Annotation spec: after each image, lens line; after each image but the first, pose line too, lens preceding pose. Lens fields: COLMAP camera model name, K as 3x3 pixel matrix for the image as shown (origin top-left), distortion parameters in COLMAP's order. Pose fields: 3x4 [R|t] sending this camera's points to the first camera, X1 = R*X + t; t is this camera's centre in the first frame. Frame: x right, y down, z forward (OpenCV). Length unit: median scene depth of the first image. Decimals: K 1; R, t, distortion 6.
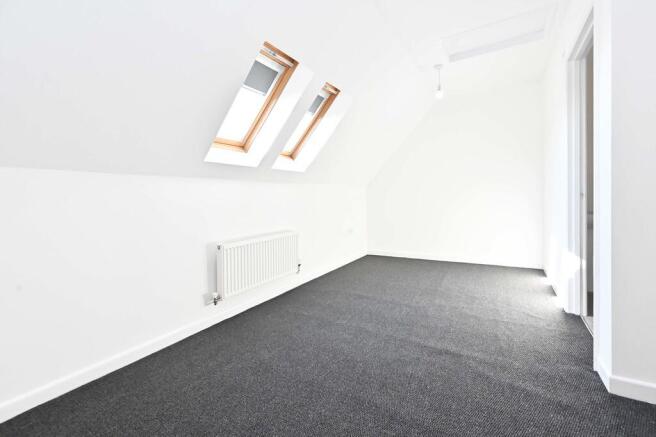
lens RADIAL K [[275.0, 0, 329.4], [0, 275.0, 208.6], [0, 0, 1]] dist [0.000162, 0.000097]
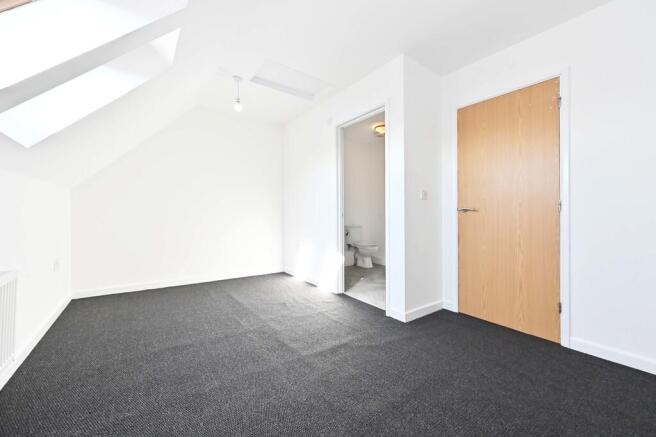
lens RADIAL K [[266.1, 0, 351.3], [0, 266.1, 216.4], [0, 0, 1]] dist [0.001332, 0.000201]
pose [[0.344744, 0.030372, 0.938205, -0.467304], [0.010474, 0.999290, -0.036198, 0.015500], [-0.938638, 0.022306, 0.344181, 0.425051]]
